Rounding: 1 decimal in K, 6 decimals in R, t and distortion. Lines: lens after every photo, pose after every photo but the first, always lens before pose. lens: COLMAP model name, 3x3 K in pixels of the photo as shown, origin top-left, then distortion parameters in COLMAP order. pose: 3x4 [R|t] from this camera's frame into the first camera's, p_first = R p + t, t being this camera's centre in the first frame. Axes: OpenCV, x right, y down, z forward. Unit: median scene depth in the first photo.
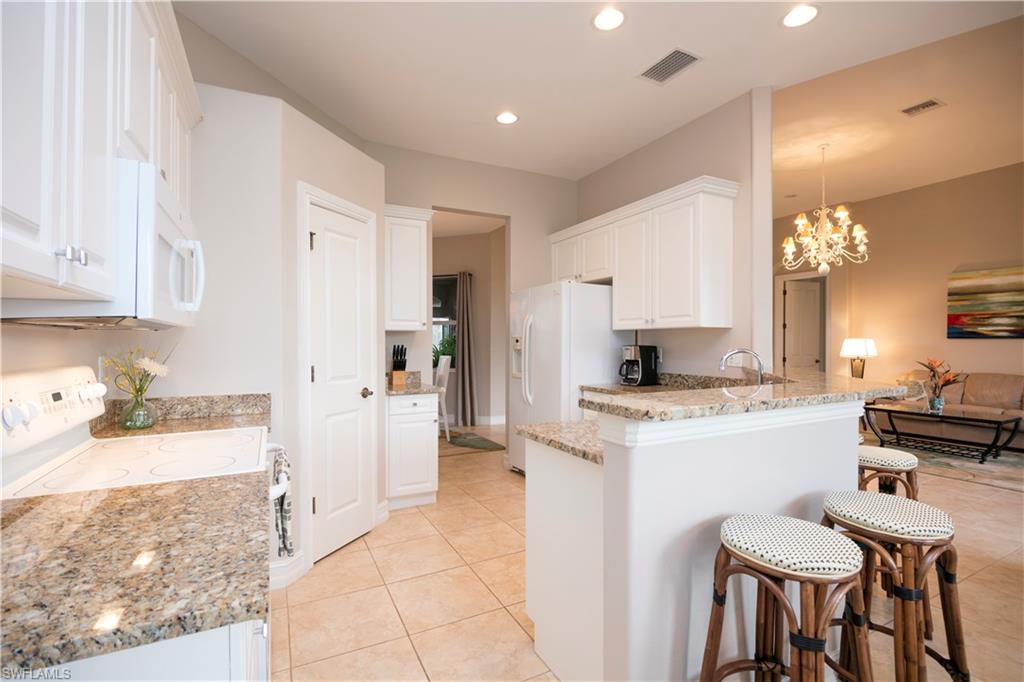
lens RADIAL K [[458.2, 0, 512.0], [0, 458.2, 341.0], [0, 0, 1]] dist [-0.012867, -0.000928]
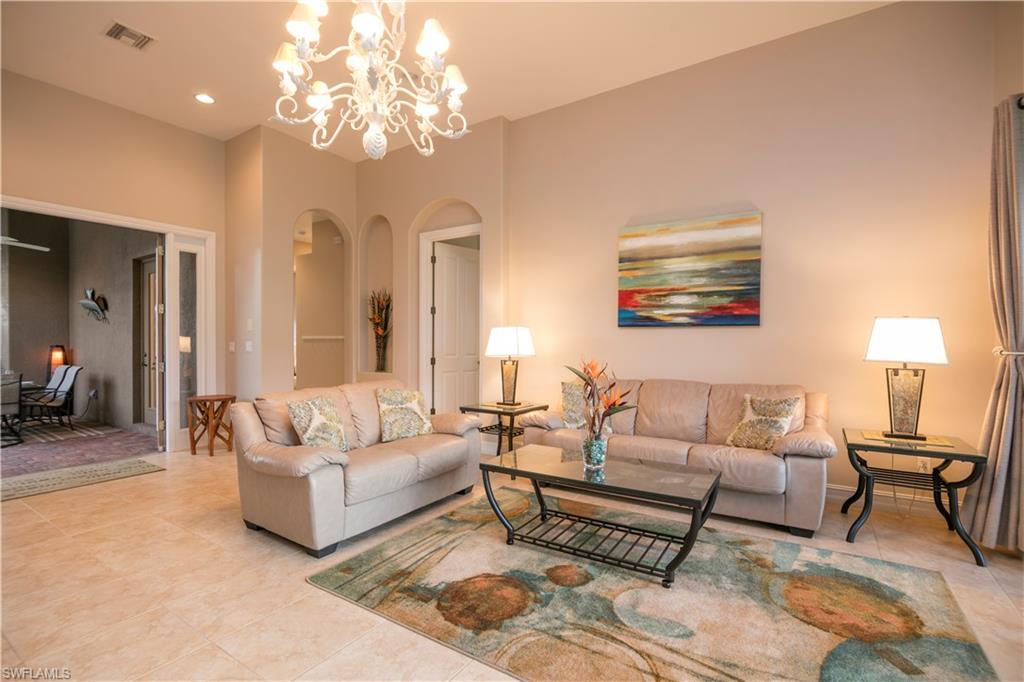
lens RADIAL K [[461.5, 0, 512.0], [0, 461.5, 341.0], [0, 0, 1]] dist [0.000472, -0.000069]
pose [[0.867607, 0.001932, 0.497246, 0.512801], [-0.002419, 0.999997, 0.000334, 0.015065], [-0.497244, -0.001492, 0.867610, 0.512590]]
